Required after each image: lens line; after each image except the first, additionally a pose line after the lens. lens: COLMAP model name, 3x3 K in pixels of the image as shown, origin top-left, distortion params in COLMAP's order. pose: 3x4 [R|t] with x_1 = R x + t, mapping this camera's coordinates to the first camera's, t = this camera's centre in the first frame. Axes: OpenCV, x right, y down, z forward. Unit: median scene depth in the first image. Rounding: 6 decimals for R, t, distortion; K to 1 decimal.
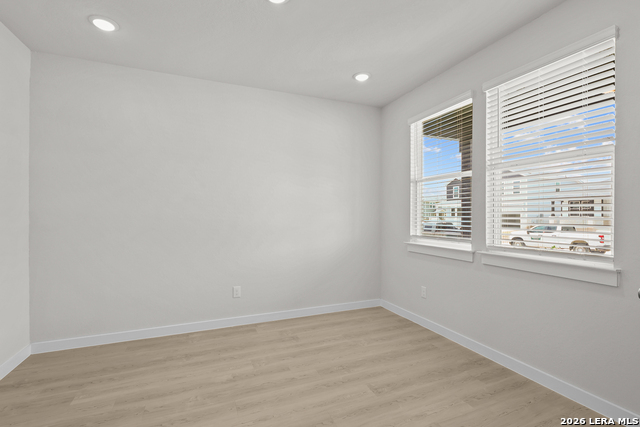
lens RADIAL K [[295.8, 0, 319.3], [0, 295.8, 217.0], [0, 0, 1]] dist [-0.002832, 0.000194]
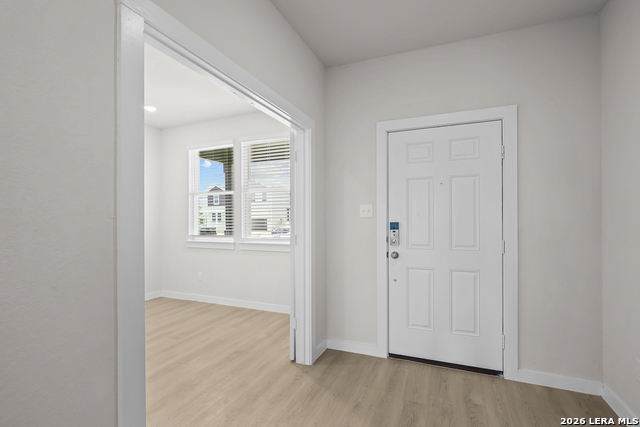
lens RADIAL K [[295.8, 0, 322.4], [0, 295.8, 217.6], [0, 0, 1]] dist [-0.002832, 0.000194]
pose [[0.710208, 0.002412, 0.703988, -0.238026], [0.008105, 0.999900, -0.011603, 0.005082], [-0.703946, 0.013947, 0.710117, -0.421414]]
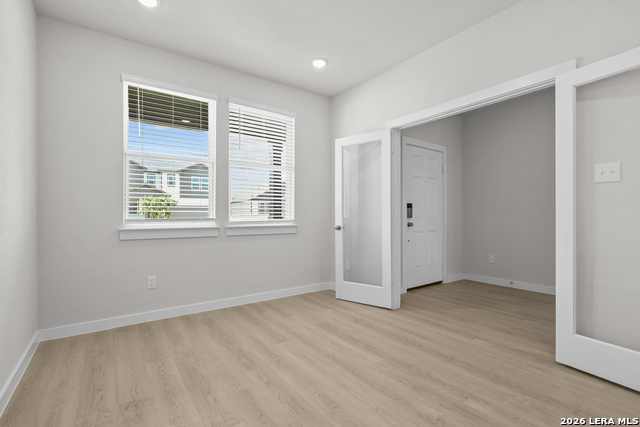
lens RADIAL K [[295.8, 0, 320.9], [0, 295.8, 215.7], [0, 0, 1]] dist [-0.002832, 0.000194]
pose [[-0.228416, 0.001393, 0.973563, -0.719672], [0.007030, 0.999975, 0.000219, 0.066923], [-0.973538, 0.006894, -0.228420, 0.814502]]
